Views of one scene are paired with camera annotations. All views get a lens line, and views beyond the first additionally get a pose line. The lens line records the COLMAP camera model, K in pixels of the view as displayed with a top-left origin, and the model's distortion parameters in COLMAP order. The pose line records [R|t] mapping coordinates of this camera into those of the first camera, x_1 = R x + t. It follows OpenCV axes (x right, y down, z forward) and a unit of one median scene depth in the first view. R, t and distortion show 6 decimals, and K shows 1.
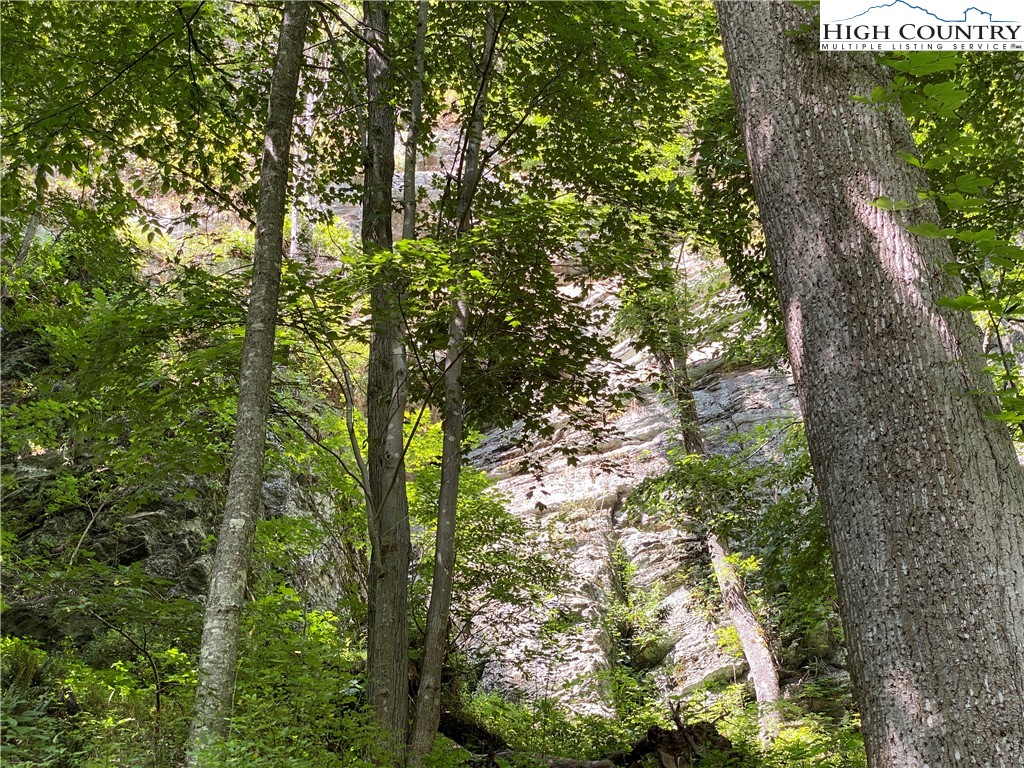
lens RADIAL K [[1536.1, 0, 512.7], [0, 1536.1, 364.2], [0, 0, 1]] dist [0.141704, 0.000000]
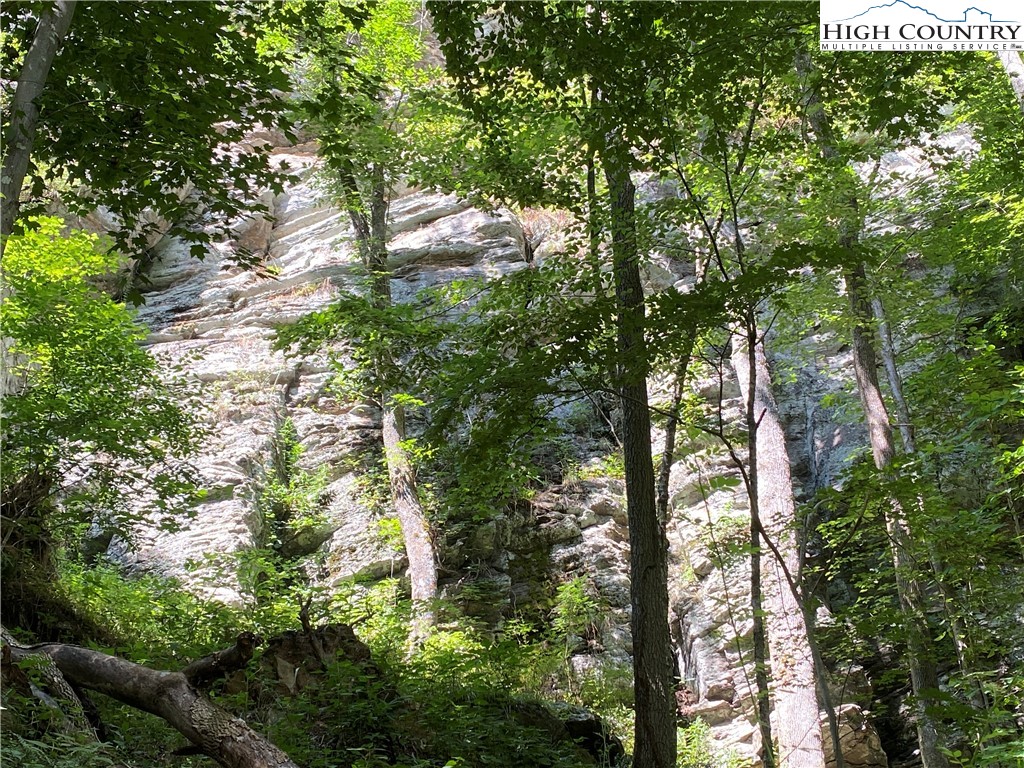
lens RADIAL K [[1295.1, 0, 514.5], [0, 1295.1, 376.5], [0, 0, 1]] dist [0.149085, 0.000000]
pose [[0.970224, 0.123025, 0.208641, 0.035744], [-0.133457, 0.990377, 0.036631, 0.045296], [-0.202127, -0.063385, 0.977306, 0.220081]]
